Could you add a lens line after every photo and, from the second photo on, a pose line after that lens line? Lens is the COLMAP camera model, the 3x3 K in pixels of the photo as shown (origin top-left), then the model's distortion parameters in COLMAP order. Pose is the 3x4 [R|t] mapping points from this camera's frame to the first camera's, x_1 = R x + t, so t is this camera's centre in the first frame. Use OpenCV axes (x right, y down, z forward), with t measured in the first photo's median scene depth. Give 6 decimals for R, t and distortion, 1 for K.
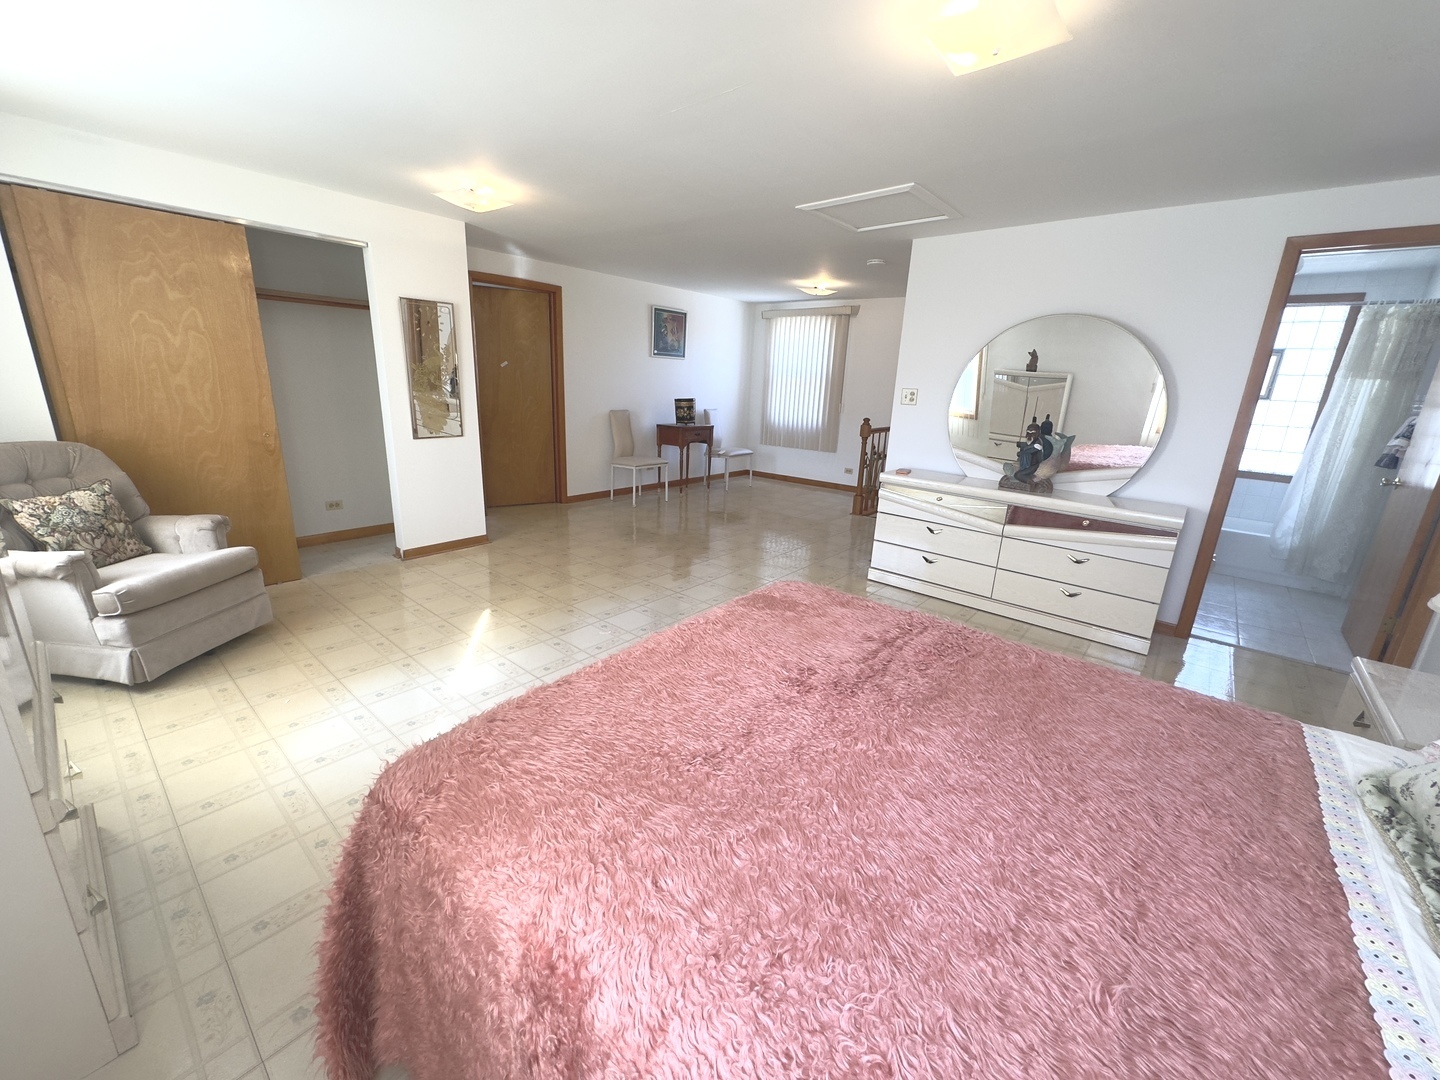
lens RADIAL K [[572.3, 0, 720.1], [0, 572.3, 536.3], [0, 0, 1]] dist [-0.002726, 0.000720]
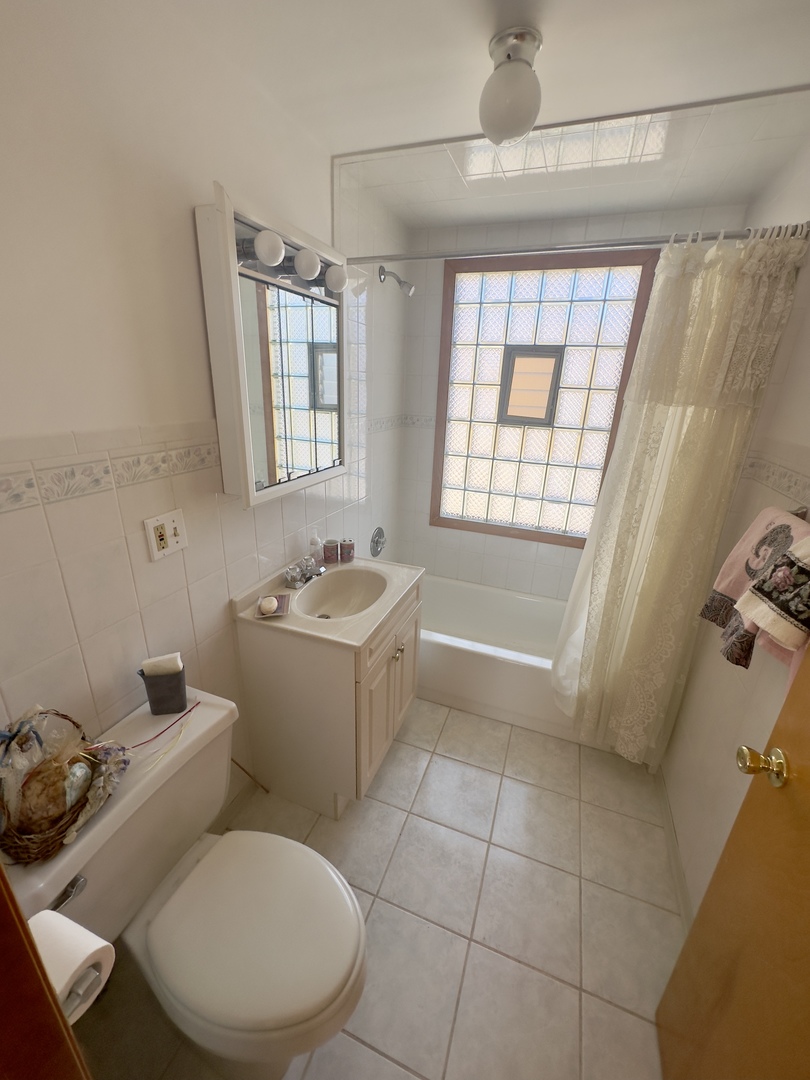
lens RADIAL K [[429.2, 0, 406.6], [0, 429.2, 537.9], [0, 0, 1]] dist [-0.002726, 0.000720]
pose [[0.942677, -0.121807, 0.310682, 0.781966], [0.094562, 0.990346, 0.101357, -0.219980], [-0.320029, -0.066168, 0.945094, 0.712220]]
